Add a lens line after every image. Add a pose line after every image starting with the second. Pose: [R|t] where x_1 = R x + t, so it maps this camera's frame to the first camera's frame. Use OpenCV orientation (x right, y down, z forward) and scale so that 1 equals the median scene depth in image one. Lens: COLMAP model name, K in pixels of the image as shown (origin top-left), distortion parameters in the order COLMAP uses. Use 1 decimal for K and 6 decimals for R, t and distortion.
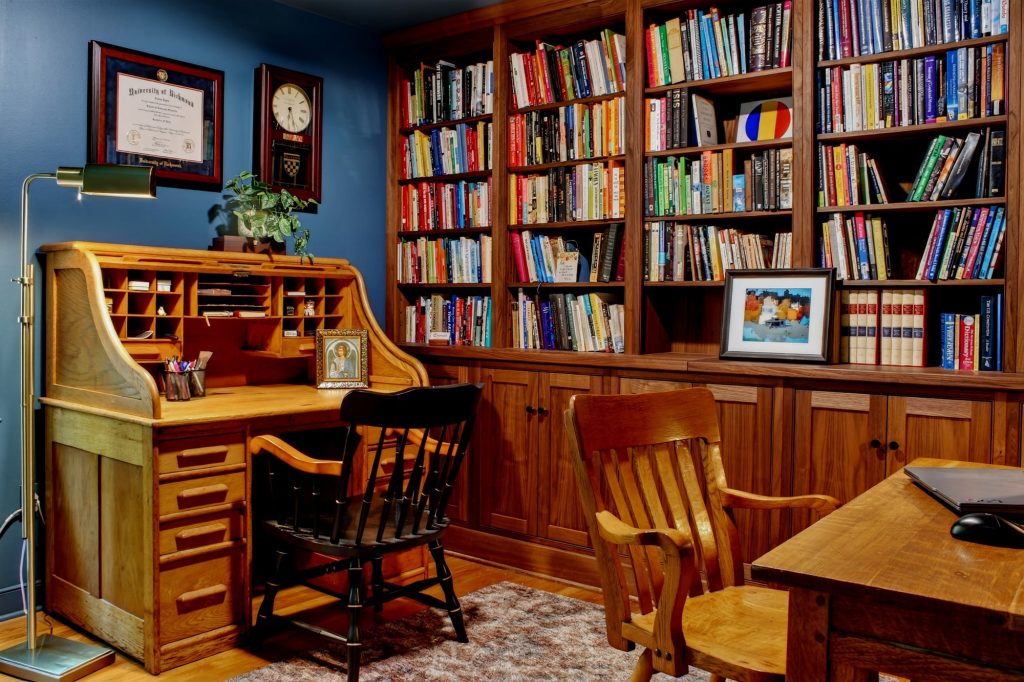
lens RADIAL K [[861.7, 0, 511.6], [0, 861.7, 358.9], [0, 0, 1]] dist [-0.137308, 0.109277]
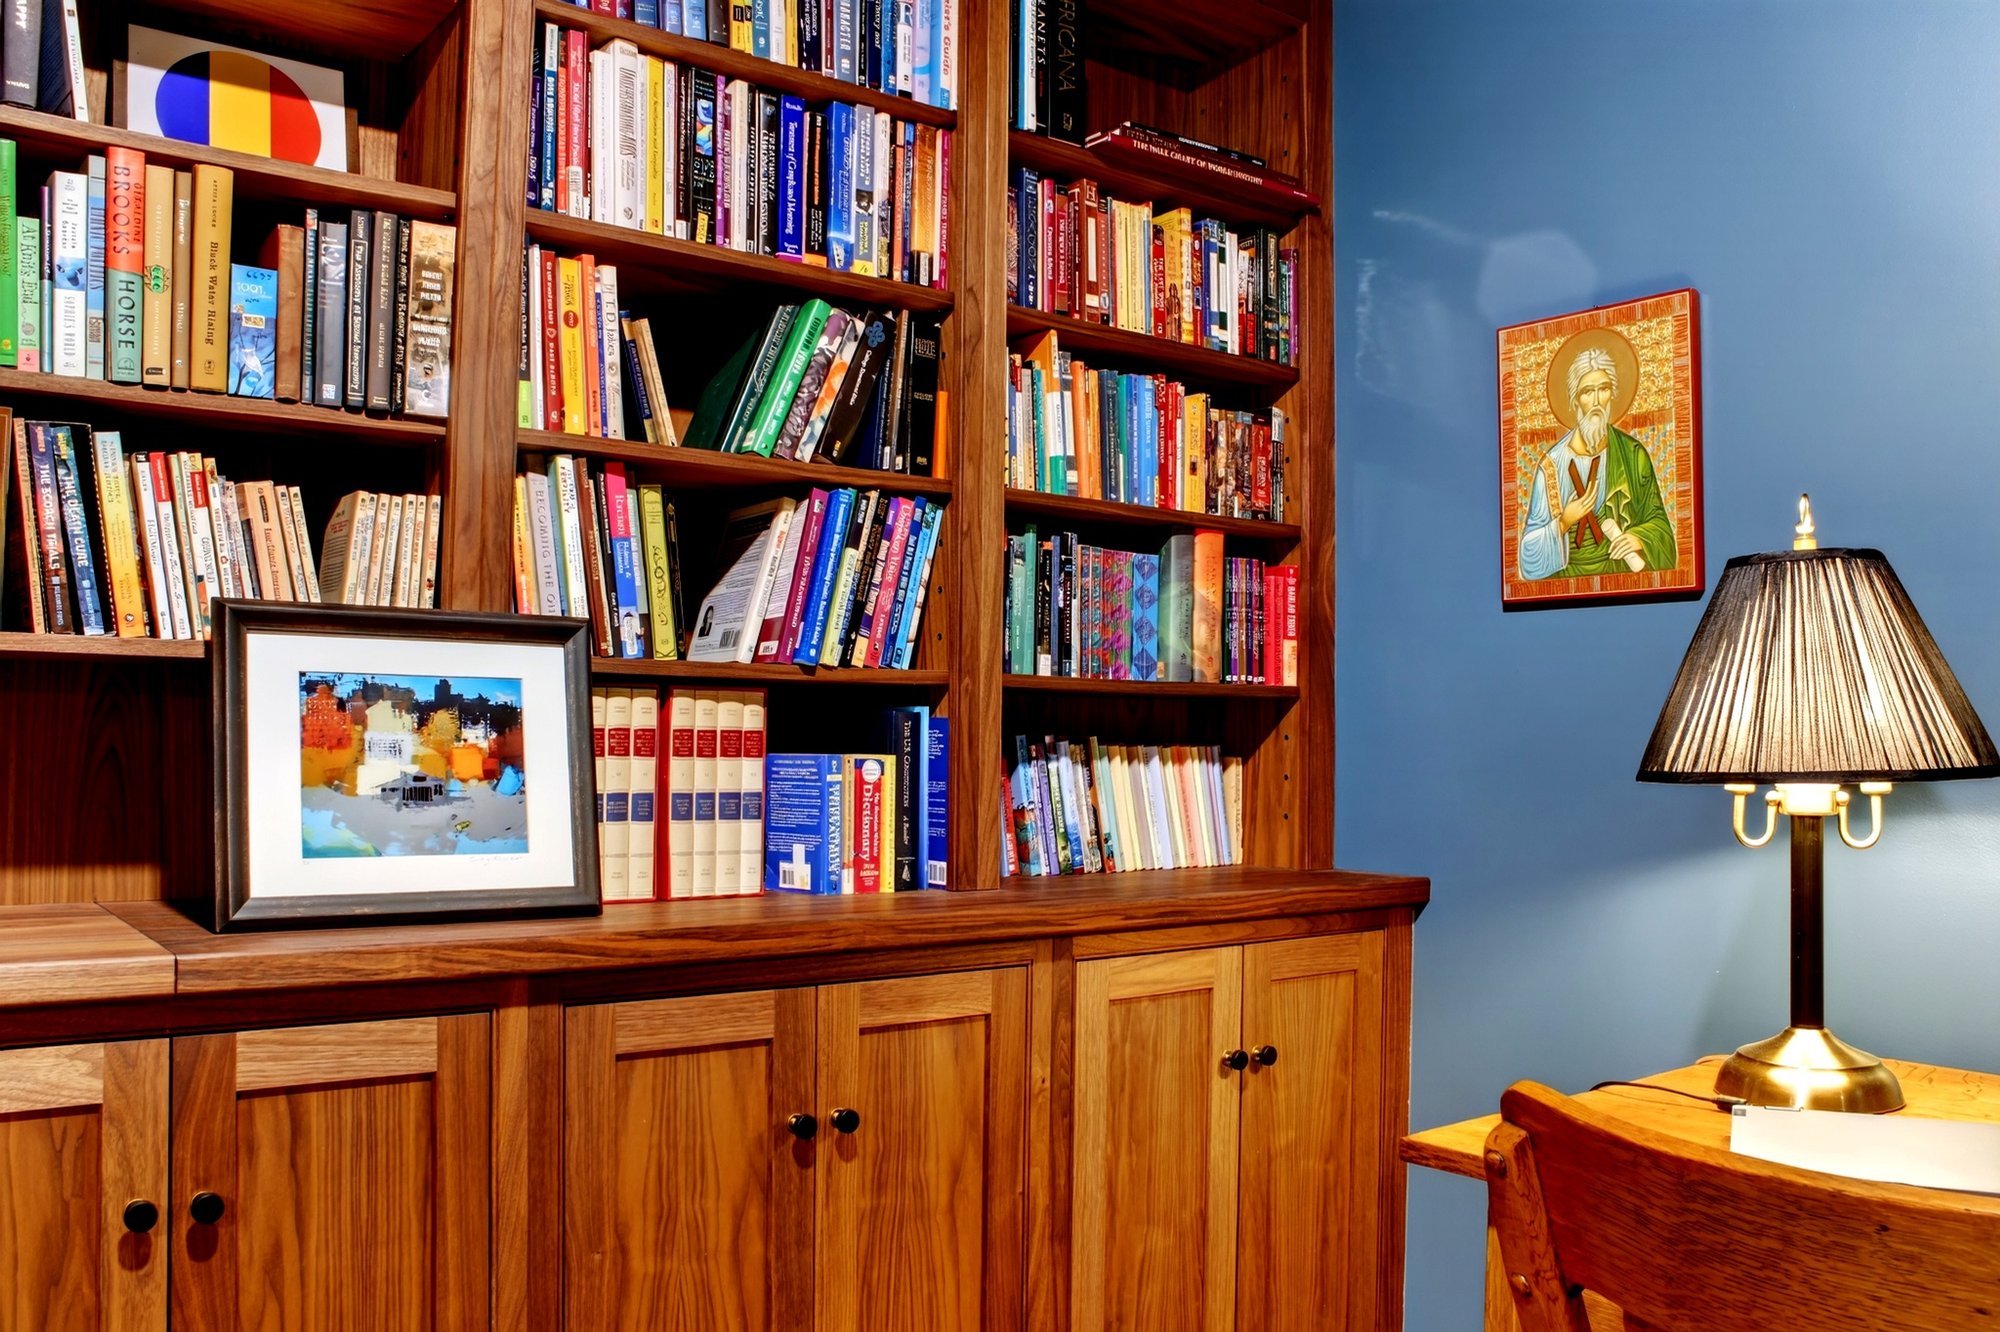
lens RADIAL K [[1753.6, 0, 1000.0], [0, 1753.6, 666.0], [0, 0, 1]] dist [-0.165992, 0.170597]
pose [[0.221624, 0.035049, 0.974502, -0.237812], [0.050677, 0.997589, -0.047405, -0.047898], [-0.973814, 0.059890, 0.219314, 0.681673]]
